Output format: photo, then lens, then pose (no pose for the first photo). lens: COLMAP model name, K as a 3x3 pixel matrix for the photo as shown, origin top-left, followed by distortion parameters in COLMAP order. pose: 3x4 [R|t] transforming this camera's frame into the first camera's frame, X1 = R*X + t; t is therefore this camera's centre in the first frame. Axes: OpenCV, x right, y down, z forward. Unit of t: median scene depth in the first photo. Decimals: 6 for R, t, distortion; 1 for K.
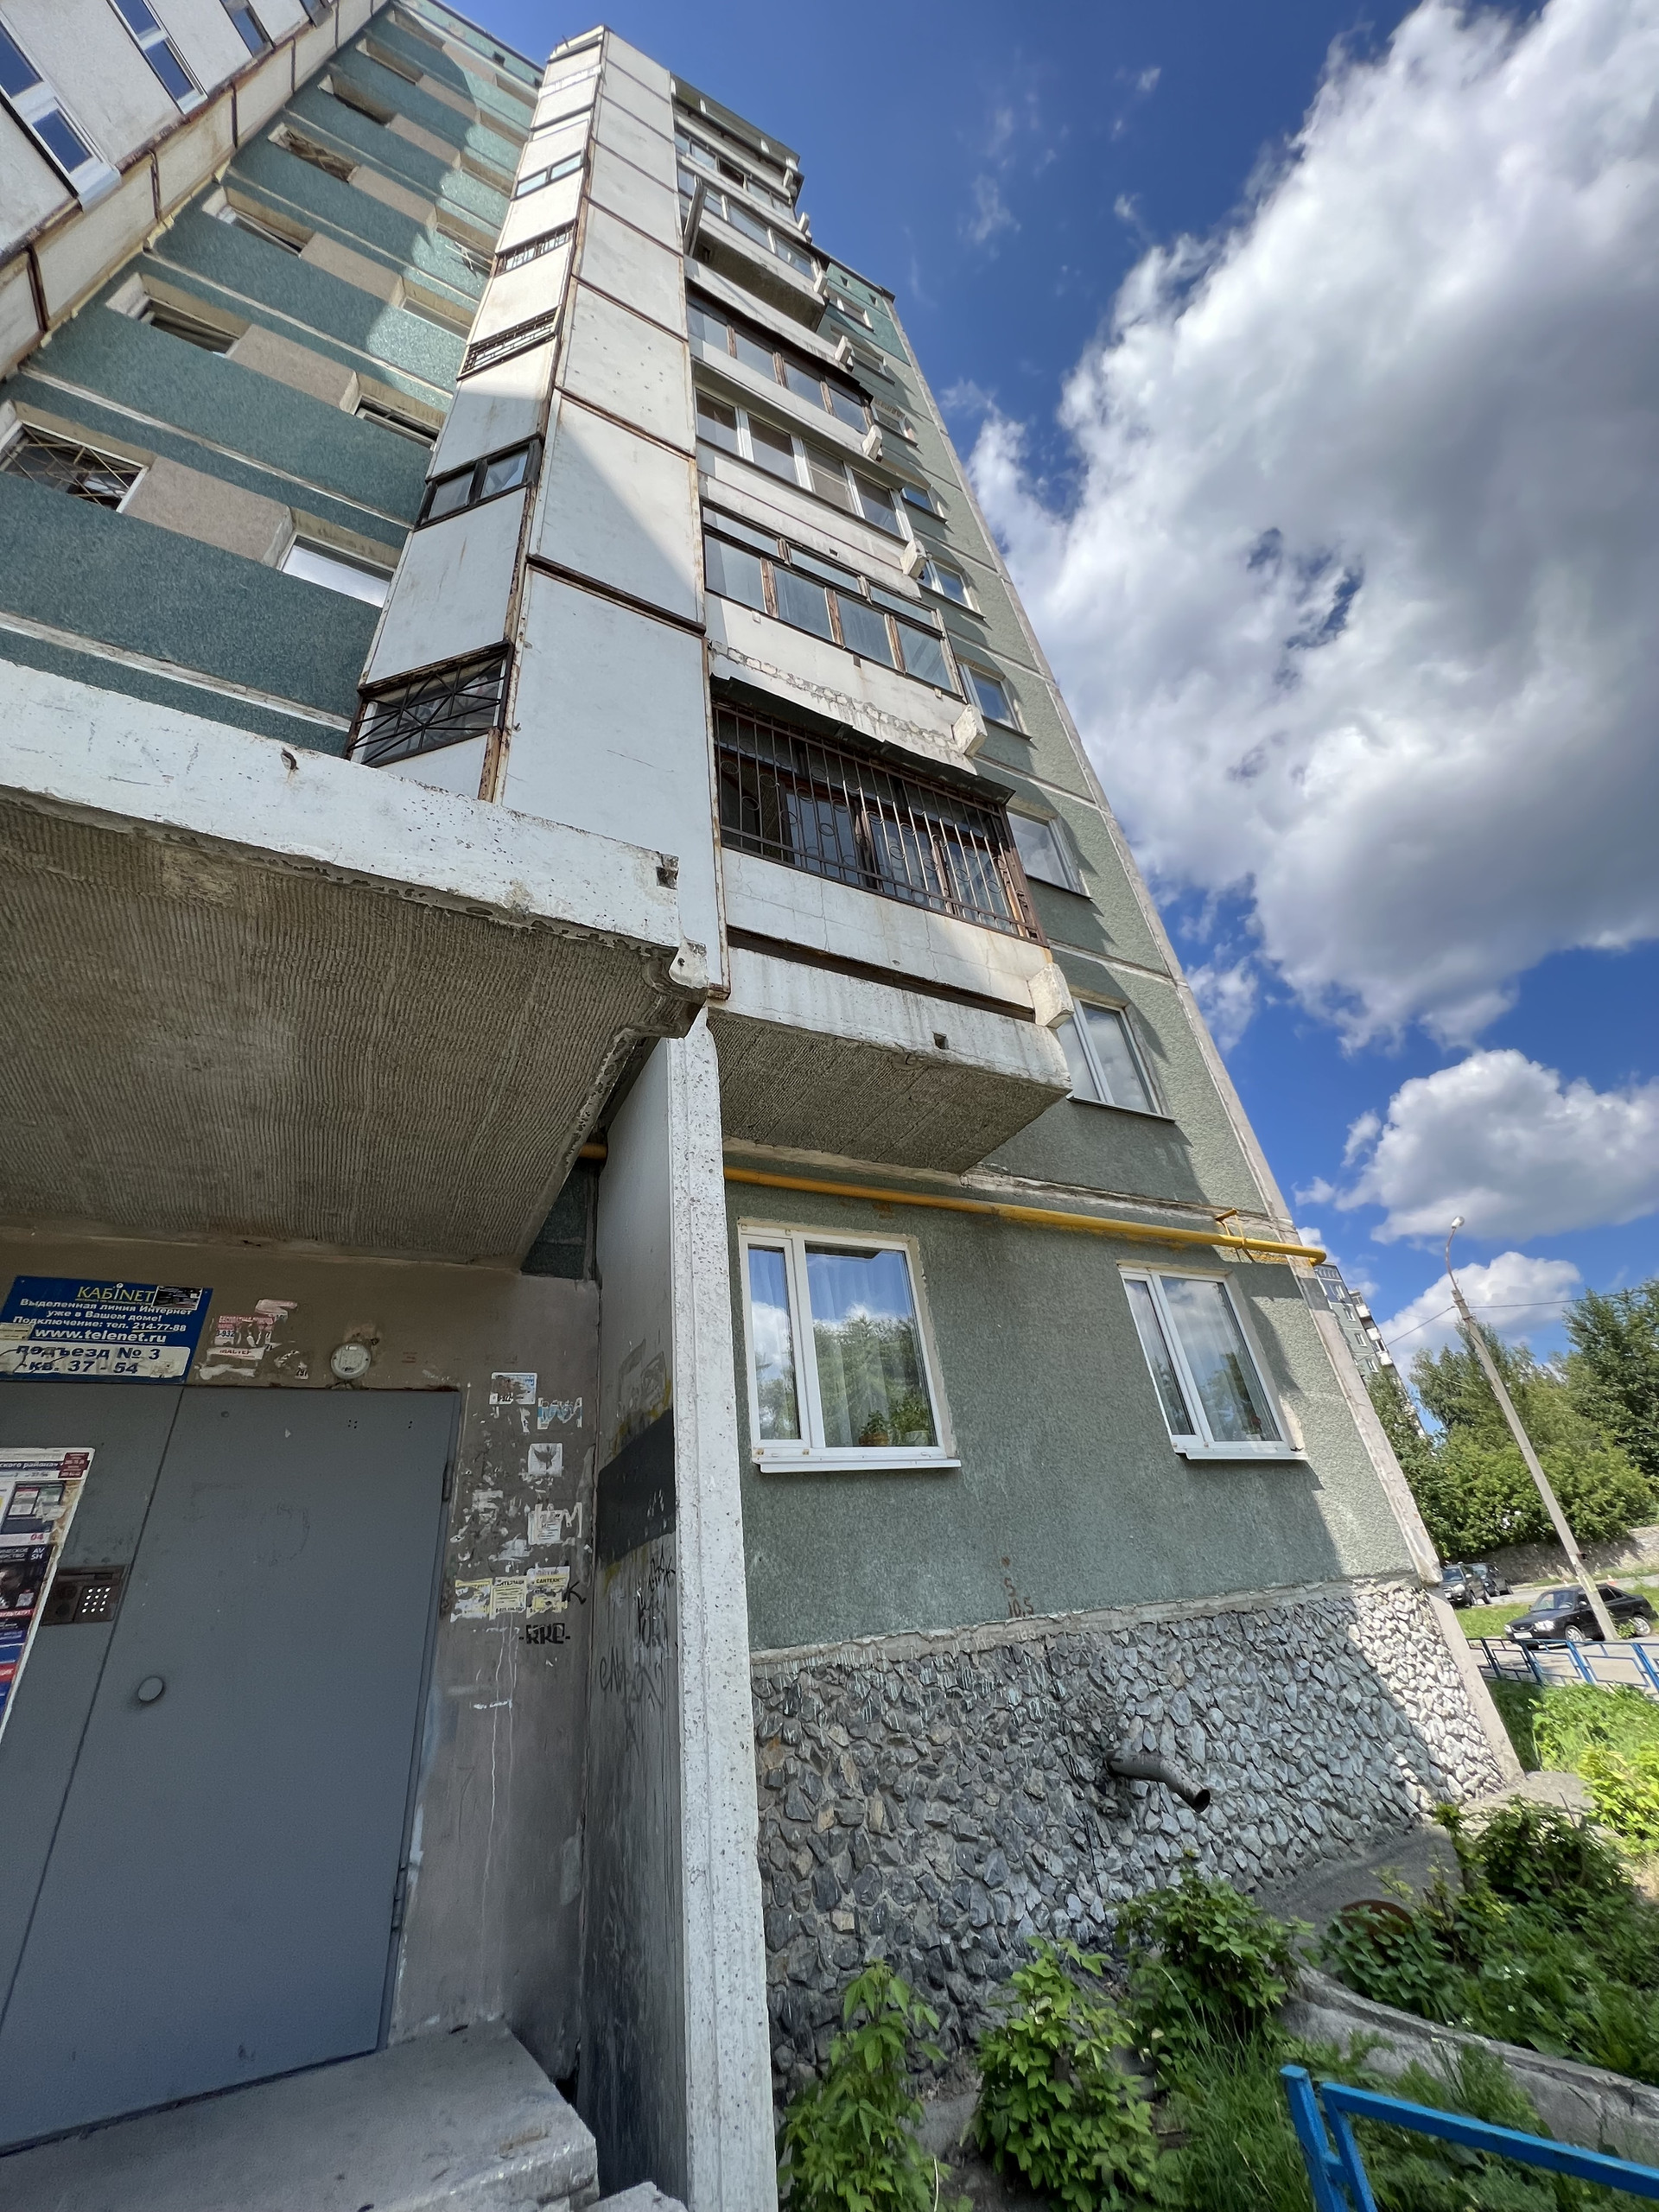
lens RADIAL K [[891.1, 0, 833.6], [0, 891.1, 1100.1], [0, 0, 1]] dist [-0.004143, 0.002002]
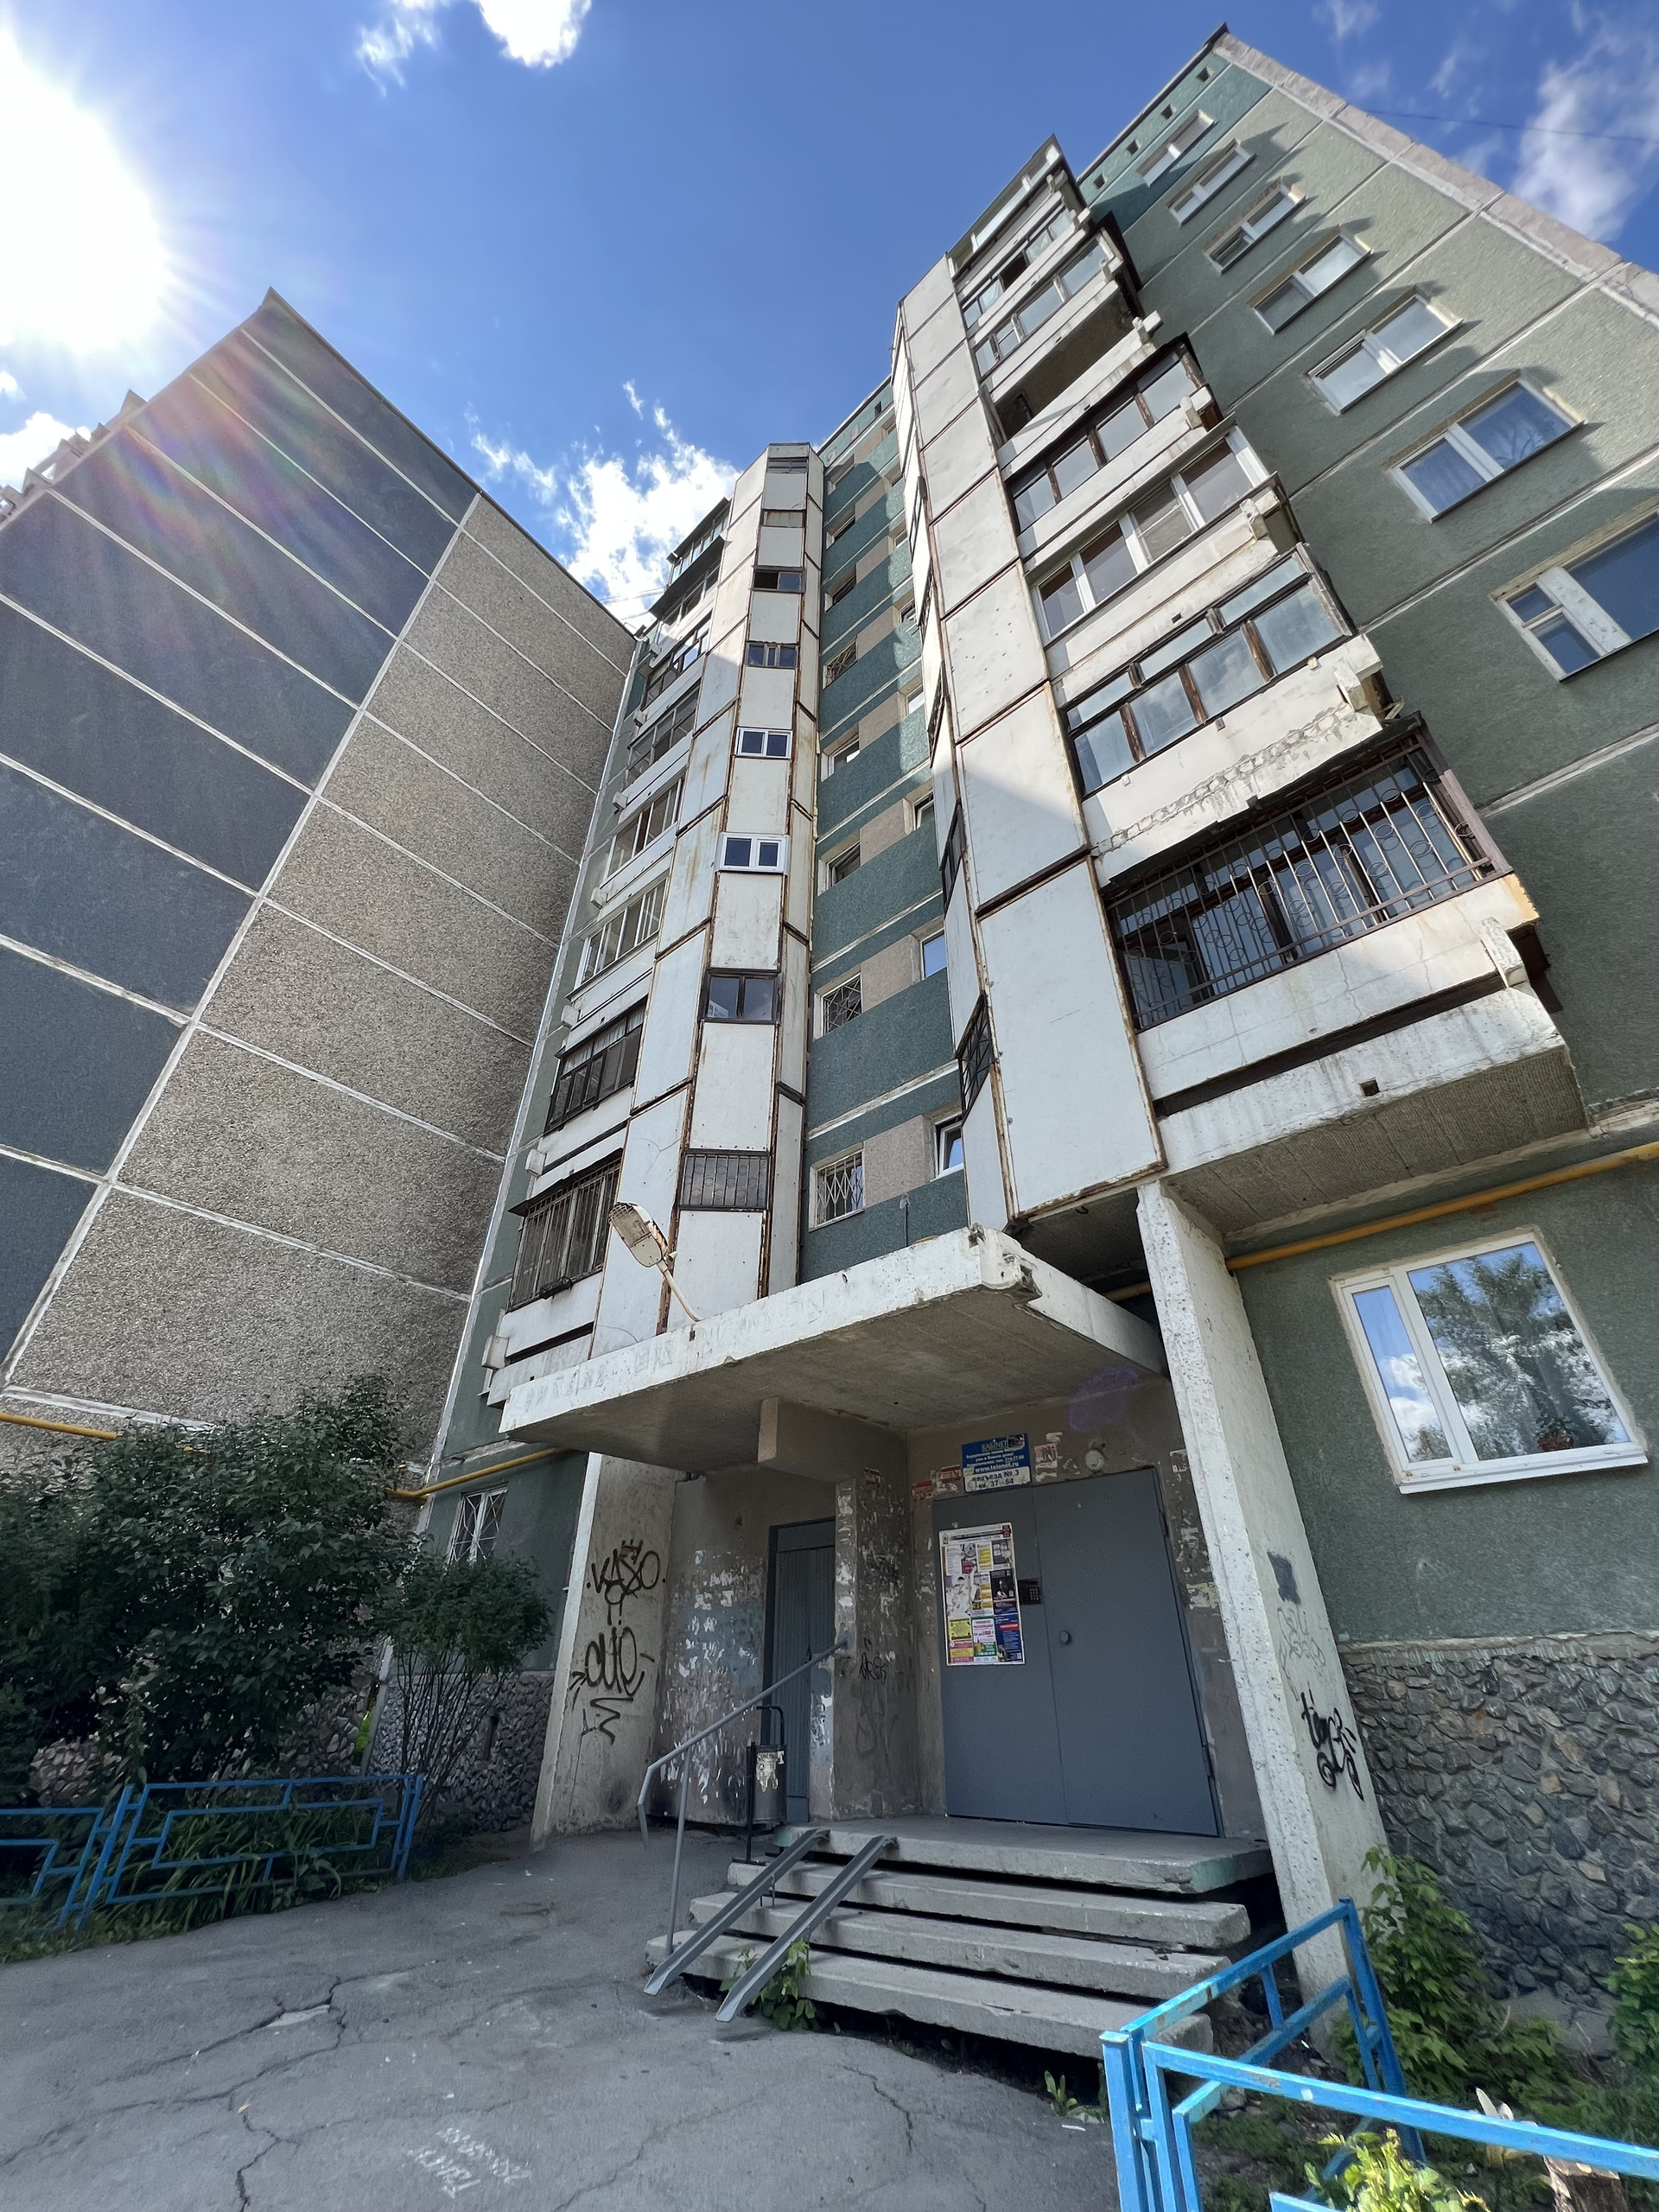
lens RADIAL K [[891.1, 0, 828.7], [0, 891.1, 1100.9], [0, 0, 1]] dist [-0.004143, 0.002002]
pose [[0.360788, -0.430714, -0.827235, 0.977393], [0.467413, 0.851047, -0.239255, -0.129540], [0.807067, -0.300340, 0.508369, -0.103661]]
